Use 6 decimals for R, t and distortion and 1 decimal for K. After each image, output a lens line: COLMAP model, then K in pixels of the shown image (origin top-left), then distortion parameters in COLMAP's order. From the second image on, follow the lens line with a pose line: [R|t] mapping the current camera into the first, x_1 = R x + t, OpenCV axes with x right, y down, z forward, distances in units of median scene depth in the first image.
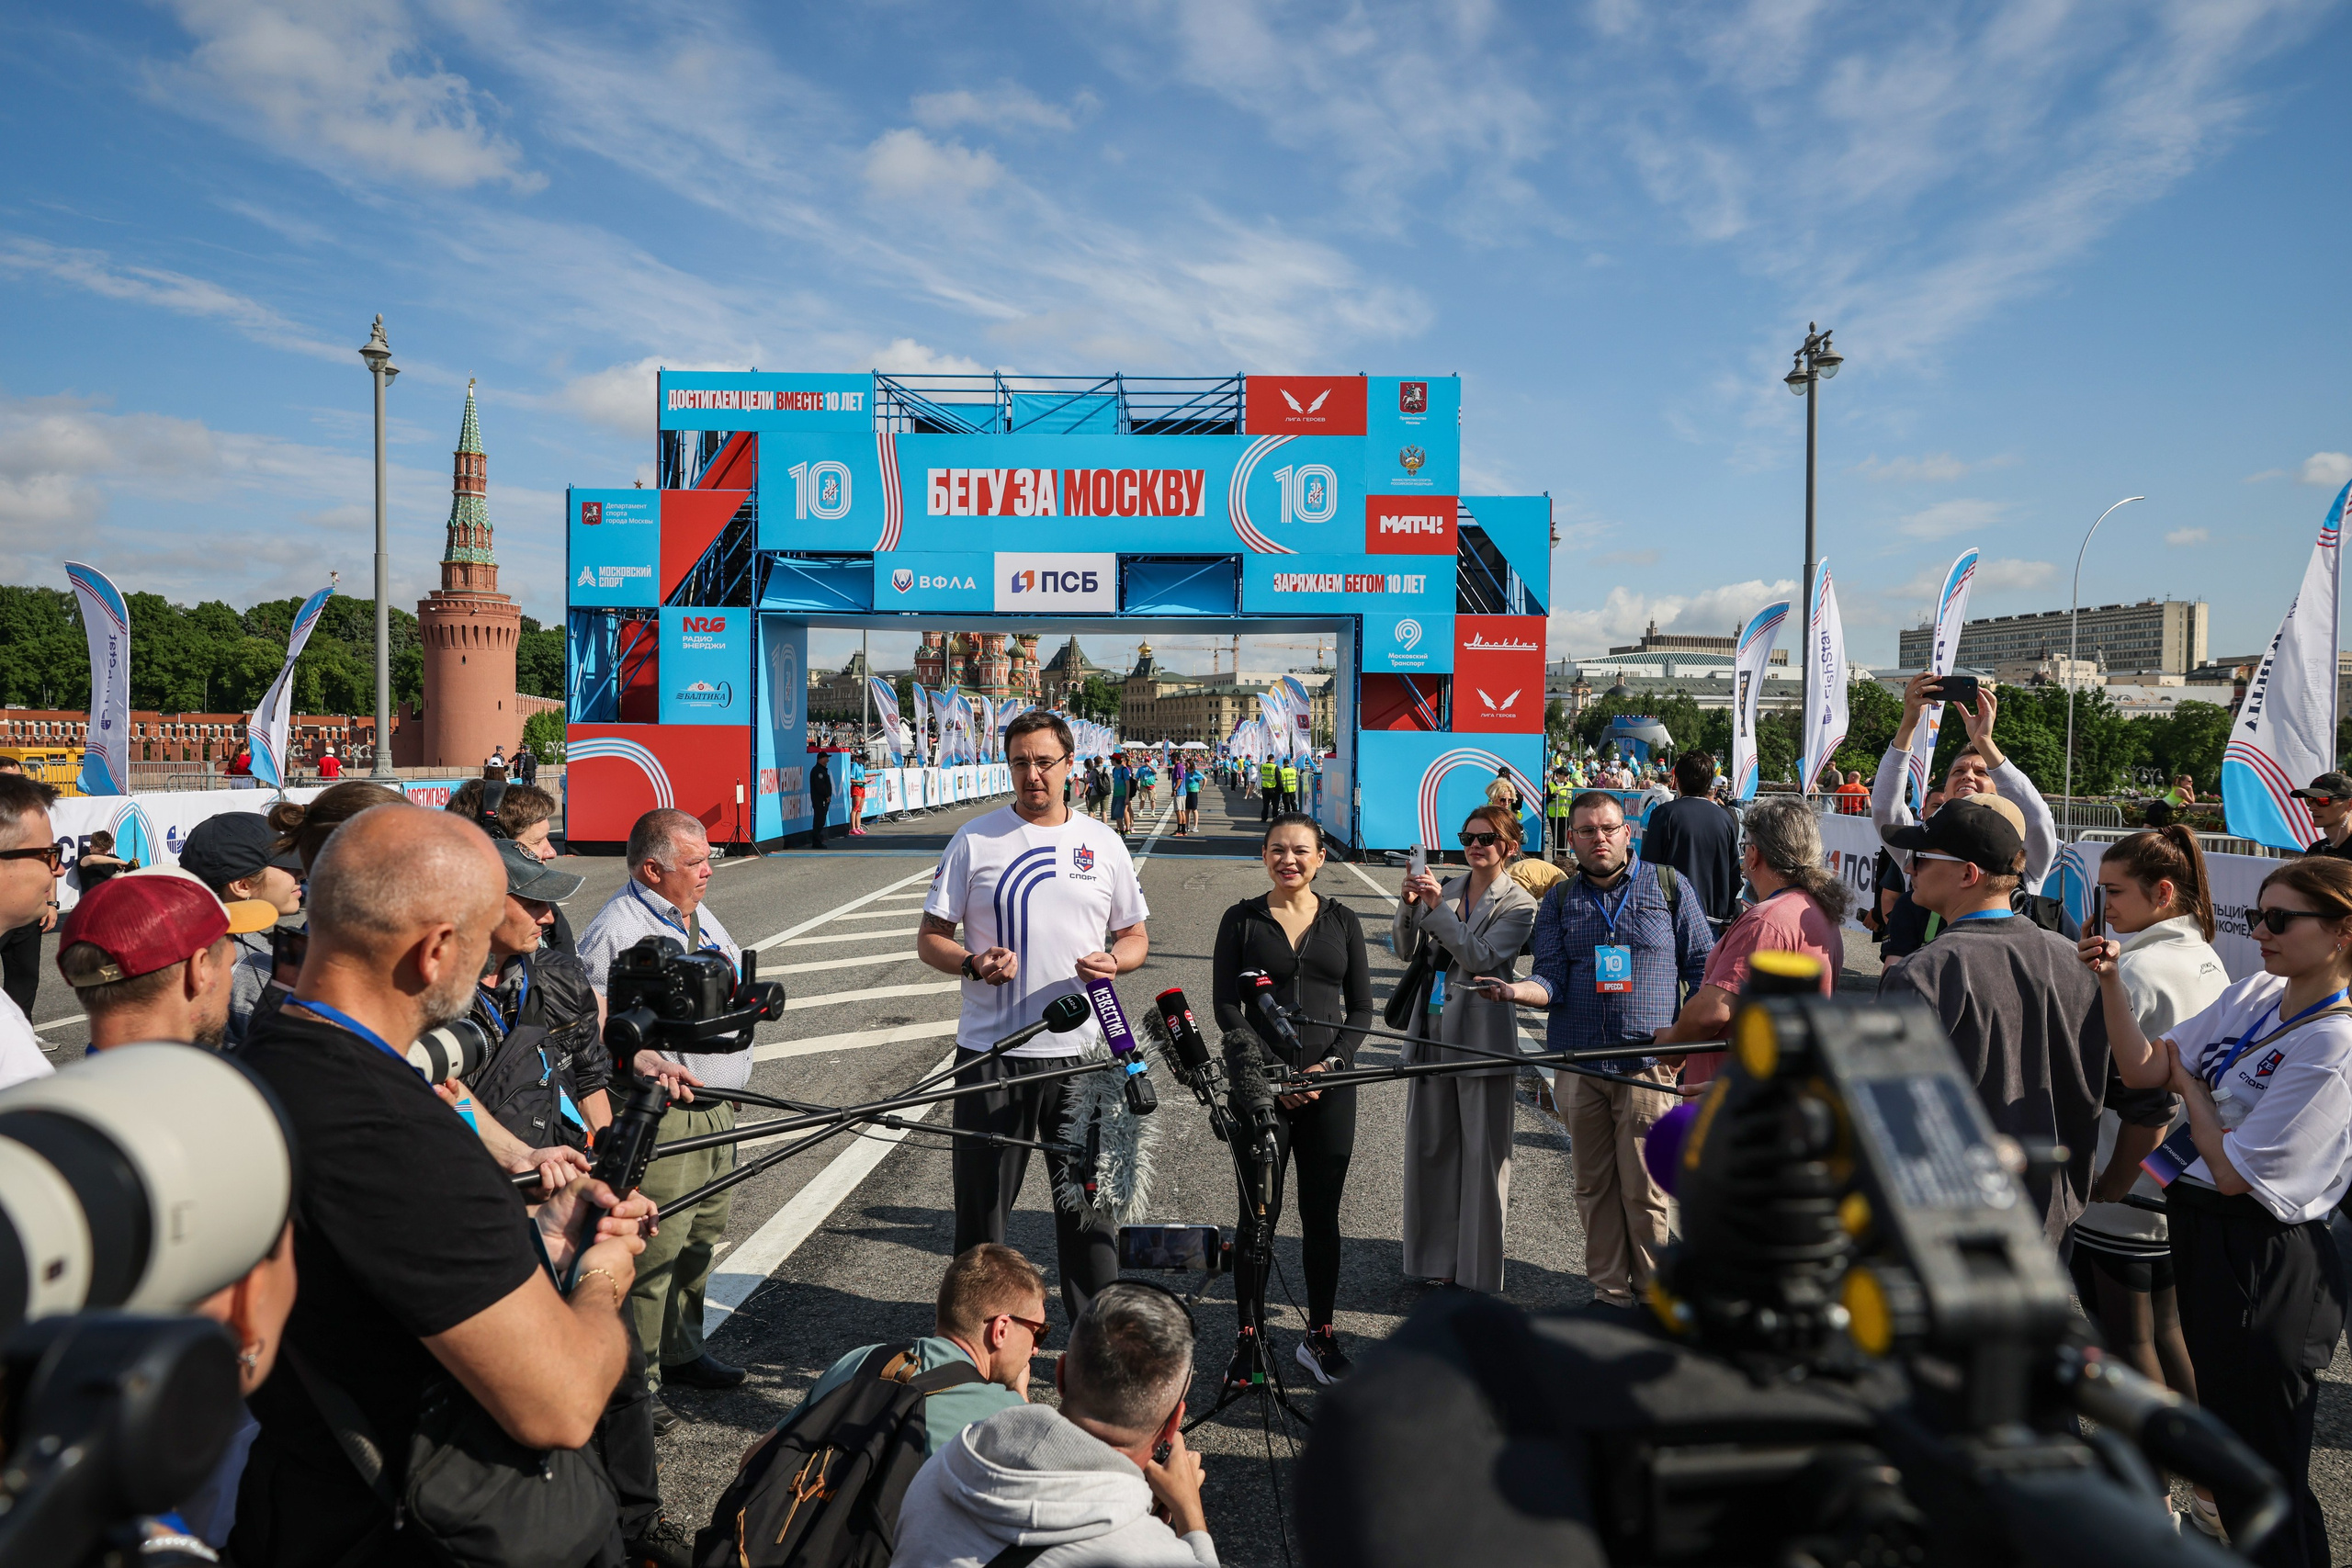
lens RADIAL K [[1552.7, 0, 1176.0], [0, 1552.7, 784.0], [0, 0, 1]] dist [-0.001499, -0.002627]
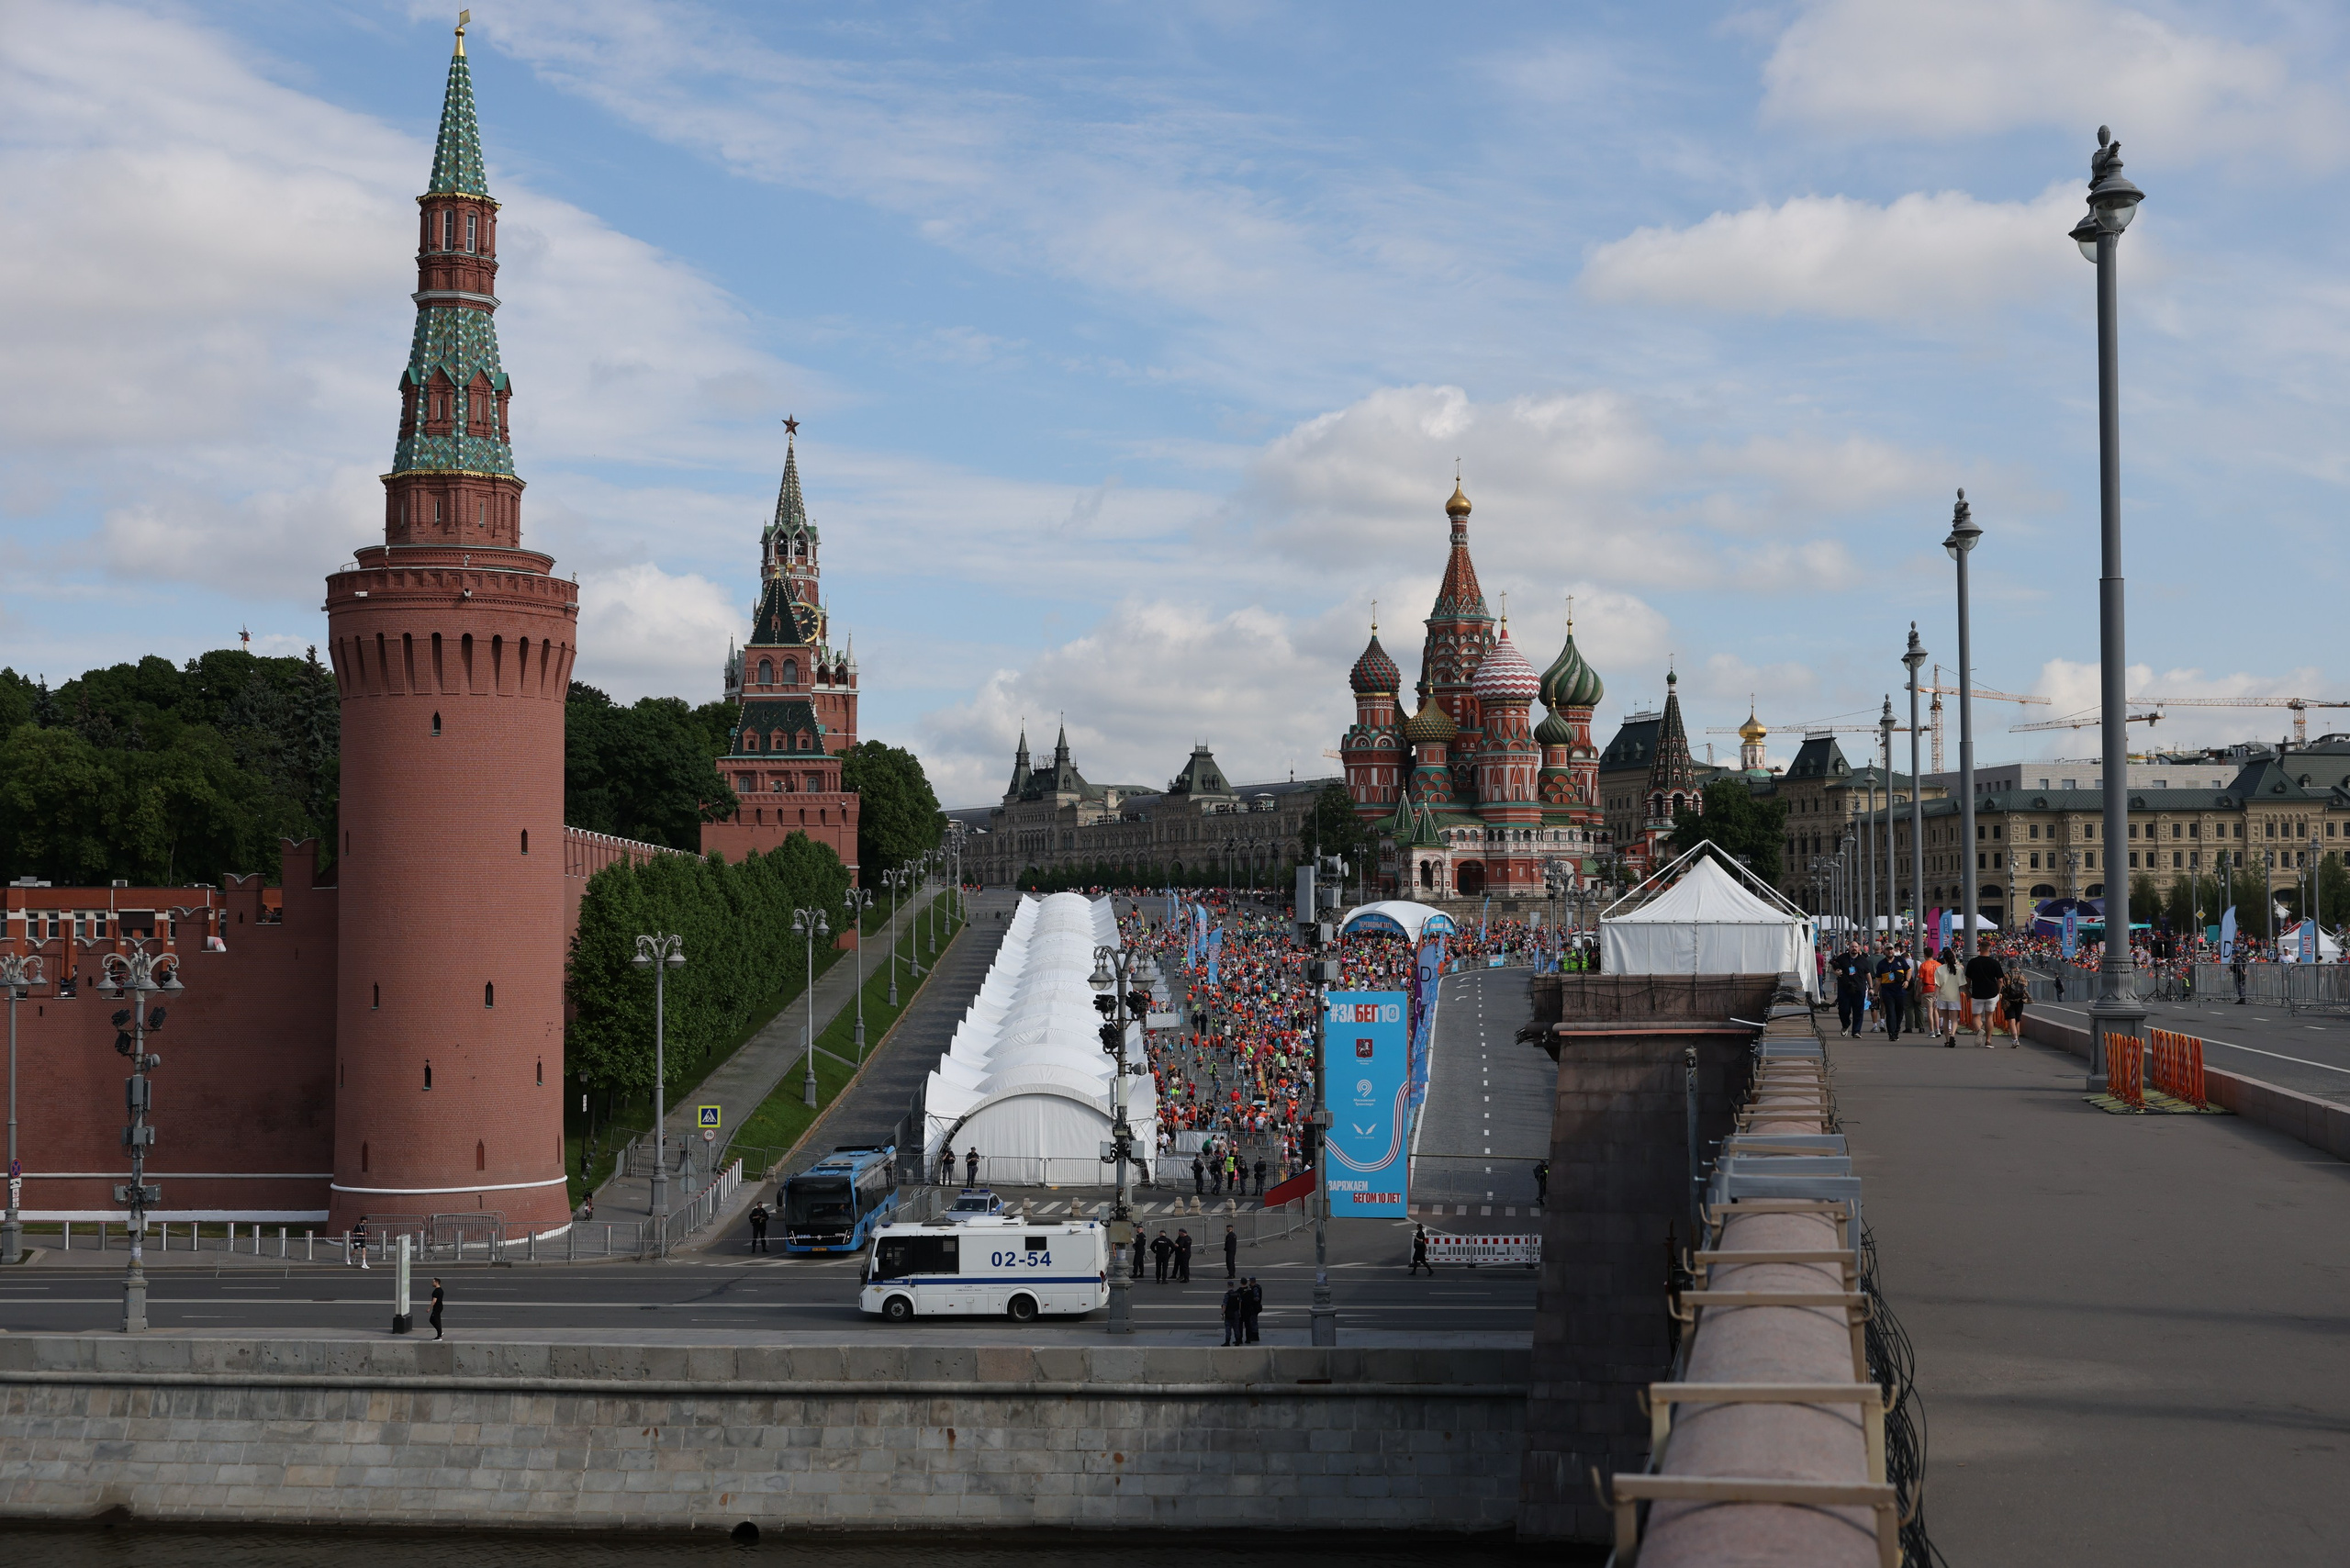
lens RADIAL K [[2940.5, 0, 1175.0], [0, 2940.5, 784.0], [0, 0, 1]] dist [-0.012919, -0.014514]
pose [[0.980719, -0.027092, -0.193535, -0.088138], [0.012597, 0.997048, -0.075738, -0.005236], [0.195016, 0.071839, 0.978166, 0.205366]]
